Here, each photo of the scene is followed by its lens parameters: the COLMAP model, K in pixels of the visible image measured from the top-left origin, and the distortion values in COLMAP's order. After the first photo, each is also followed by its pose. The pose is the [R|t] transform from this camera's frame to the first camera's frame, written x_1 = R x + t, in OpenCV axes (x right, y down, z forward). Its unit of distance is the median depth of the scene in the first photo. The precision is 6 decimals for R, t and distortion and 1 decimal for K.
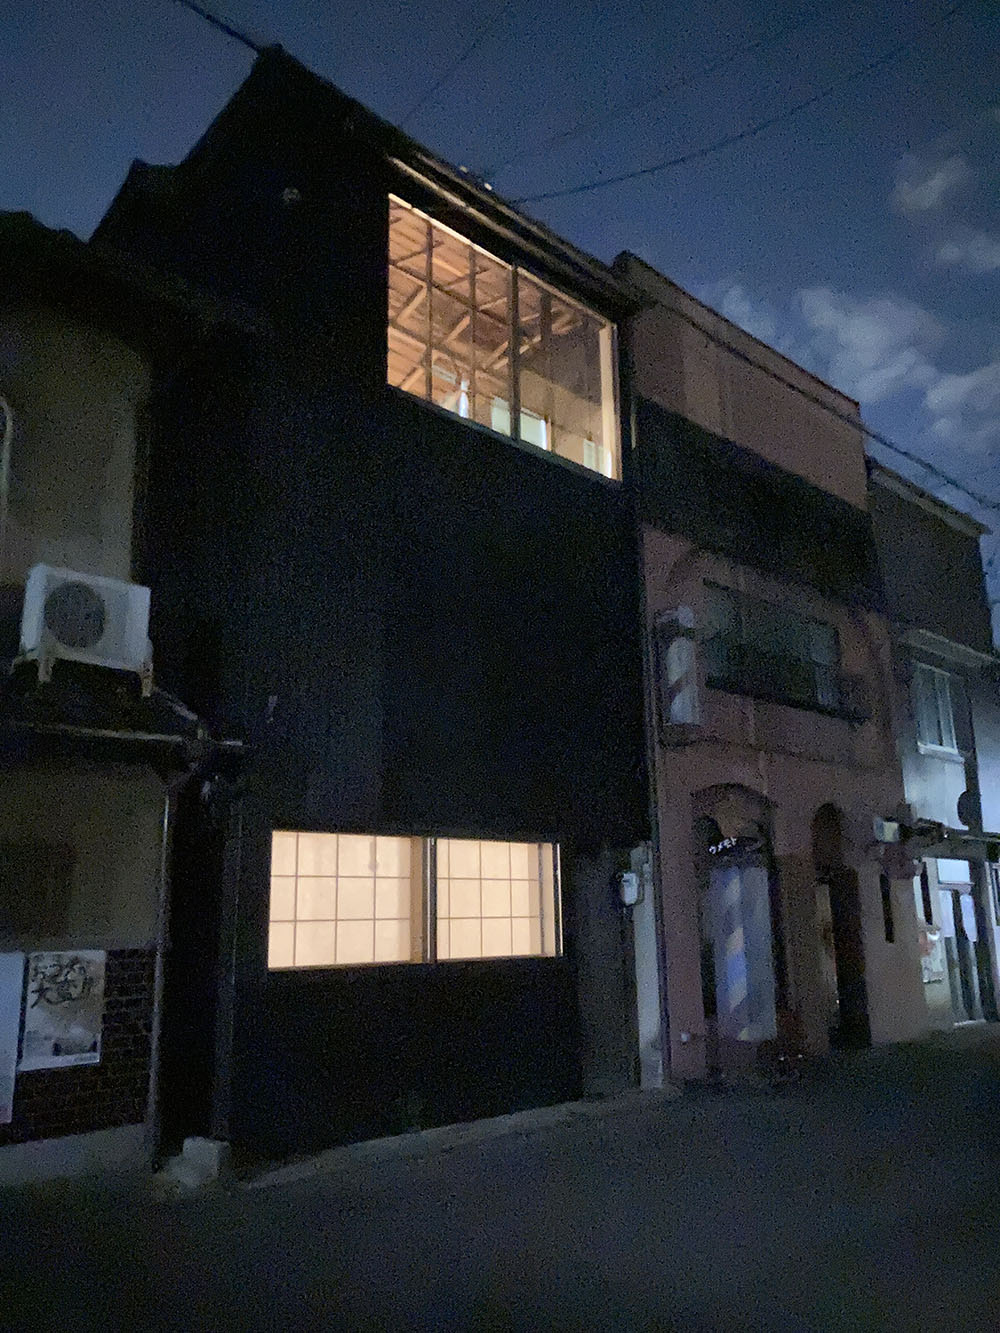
lens RADIAL K [[1080.1, 0, 500.0], [0, 1080.1, 666.5], [0, 0, 1]] dist [0.027864, 0.000070]
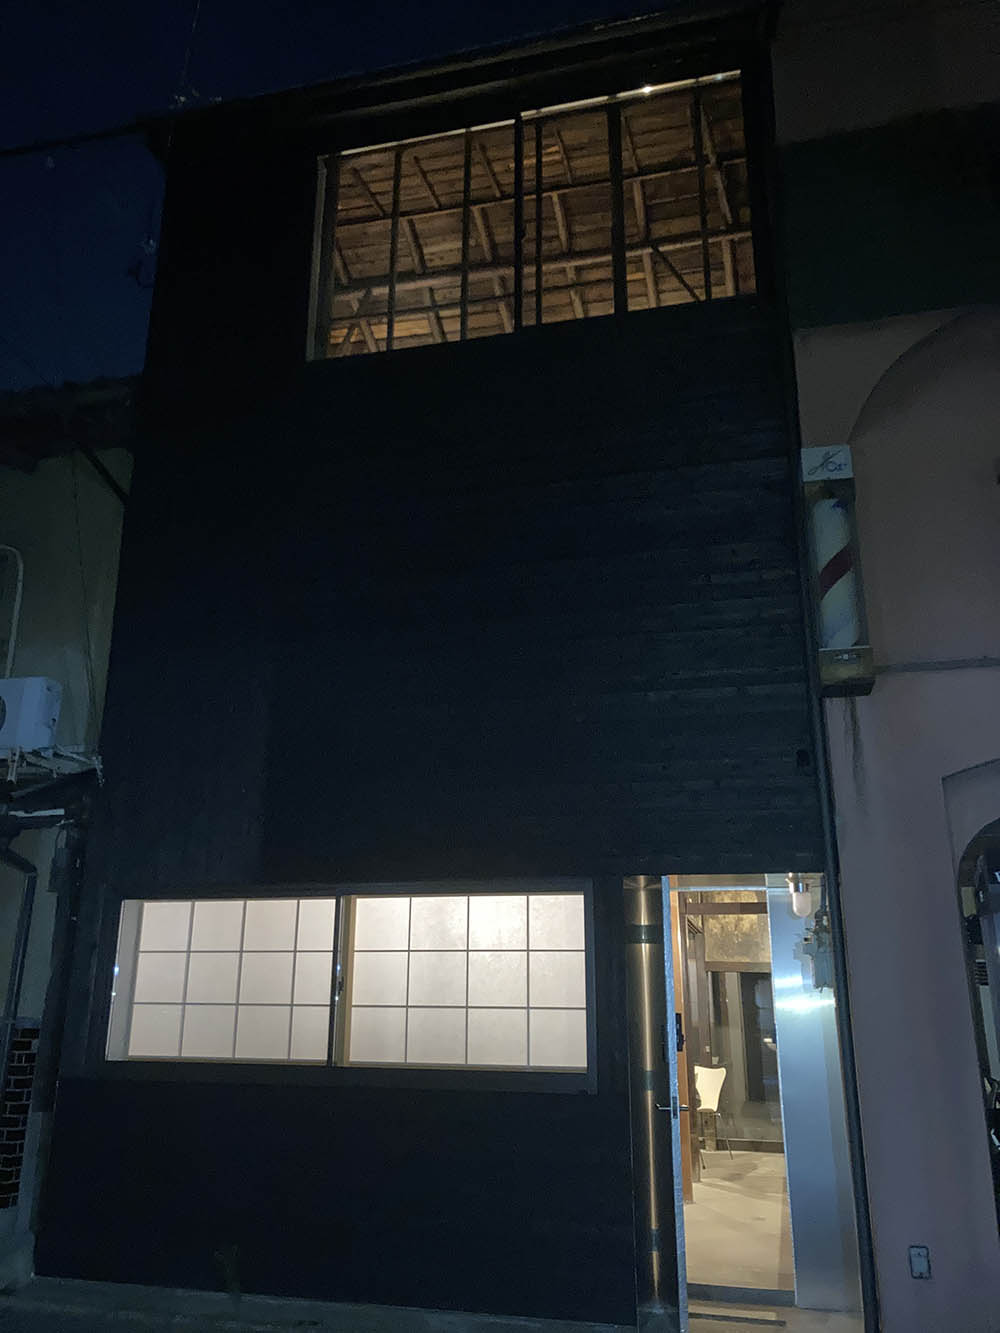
lens RADIAL K [[1080.1, 0, 500.0], [0, 1080.1, 666.5], [0, 0, 1]] dist [0.027864, 0.000070]
pose [[0.507681, -0.239632, -0.827548, 0.604087], [0.176519, 0.969094, -0.172329, 0.140111], [0.843268, -0.058590, 0.534291, 0.639727]]
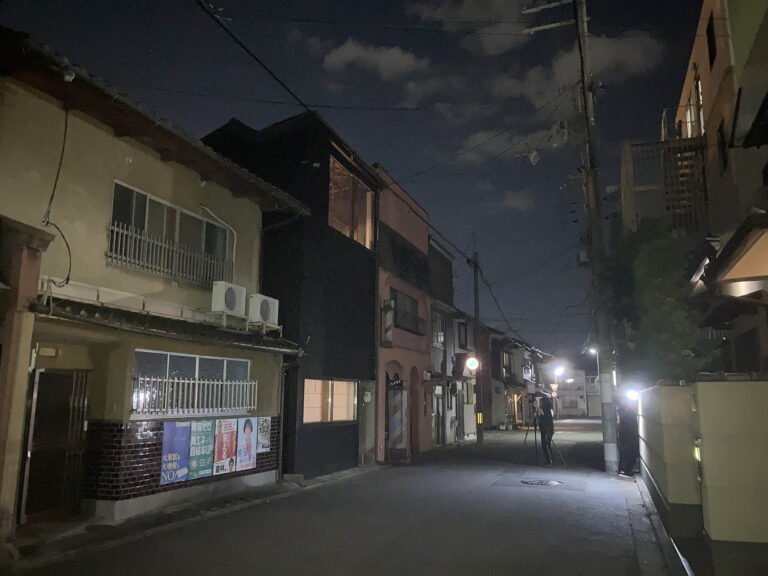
lens RADIAL K [[622.3, 0, 384.0], [0, 622.3, 288.0], [0, 0, 1]] dist [0.027864, 0.000070]
pose [[0.906967, 0.089794, 0.411519, -0.659544], [-0.108616, 0.993829, 0.022528, -0.150801], [-0.406956, -0.065130, 0.911123, -0.611564]]
